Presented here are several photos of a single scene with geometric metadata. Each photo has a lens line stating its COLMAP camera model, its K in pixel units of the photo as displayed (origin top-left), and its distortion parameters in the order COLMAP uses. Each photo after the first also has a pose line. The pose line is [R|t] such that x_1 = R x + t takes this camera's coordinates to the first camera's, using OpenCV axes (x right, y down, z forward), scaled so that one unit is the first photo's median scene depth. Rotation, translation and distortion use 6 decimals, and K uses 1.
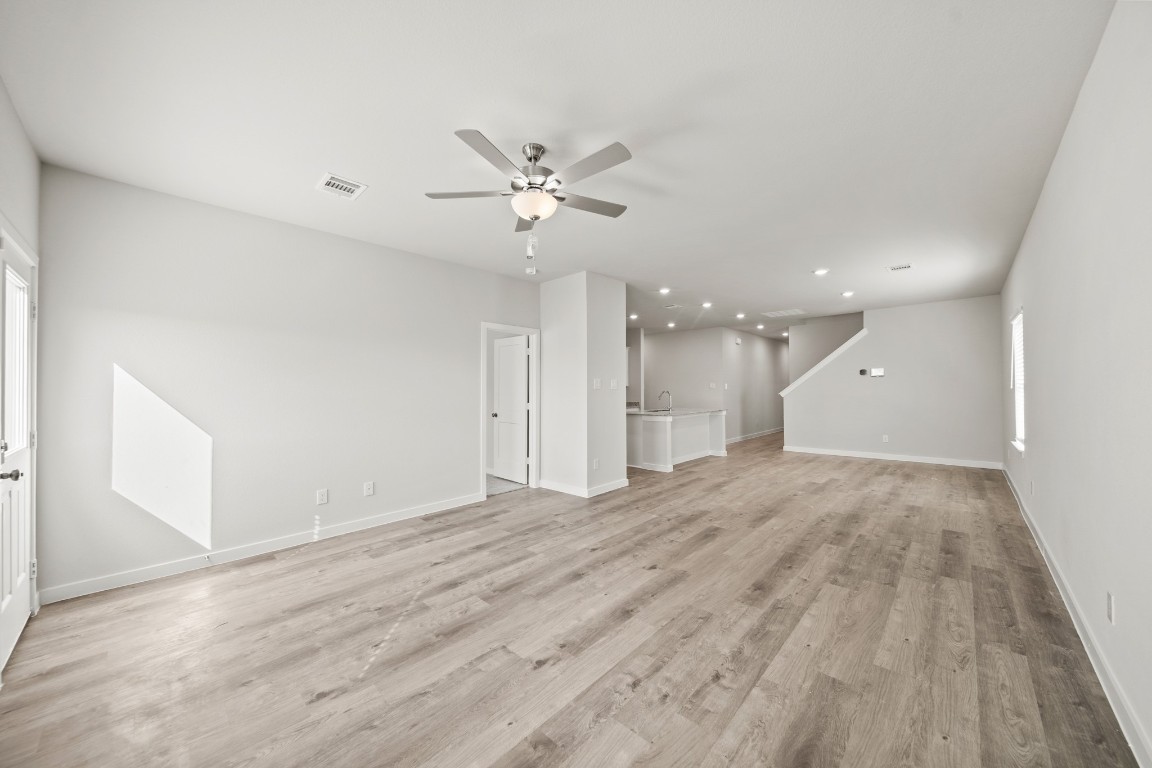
lens RADIAL K [[407.7, 0, 575.3], [0, 407.7, 382.9], [0, 0, 1]] dist [-0.002084, -0.000037]
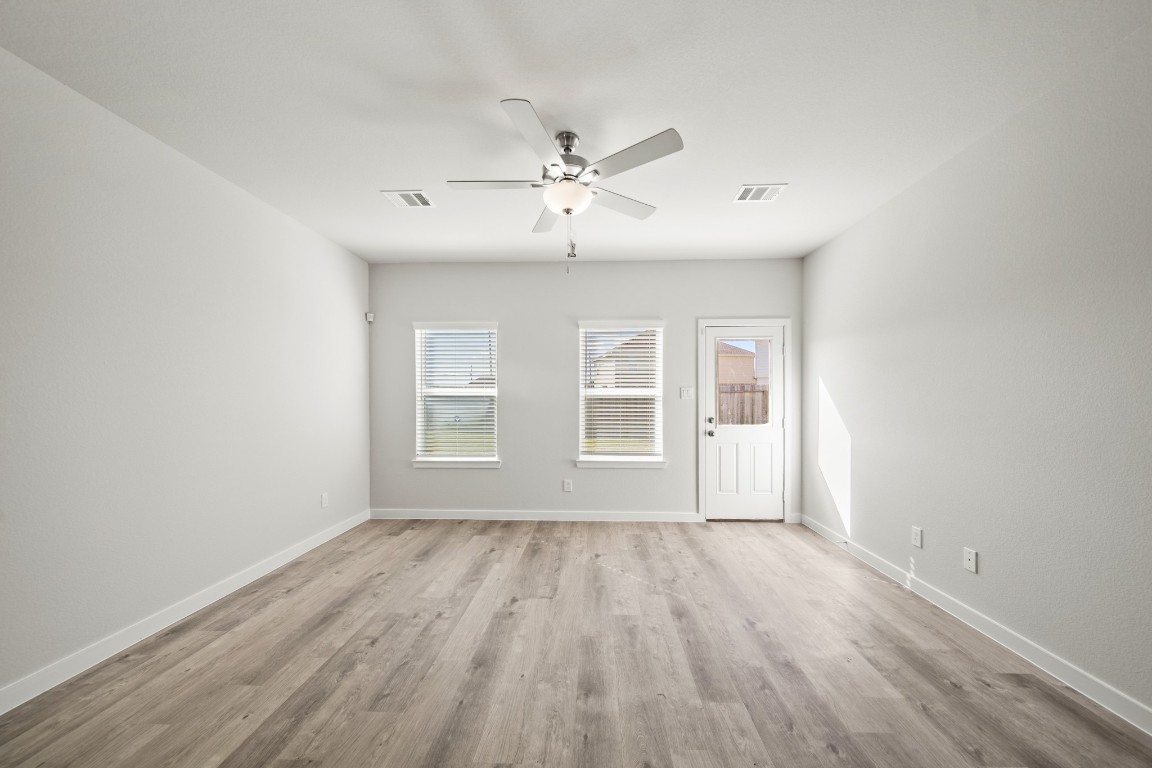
lens RADIAL K [[407.7, 0, 579.4], [0, 407.7, 404.5], [0, 0, 1]] dist [-0.002084, -0.000037]
pose [[-0.748548, 0.018106, -0.662834, 0.558353], [0.017225, 0.999821, 0.007858, 0.031631], [0.662857, -0.005535, -0.748726, 1.901214]]
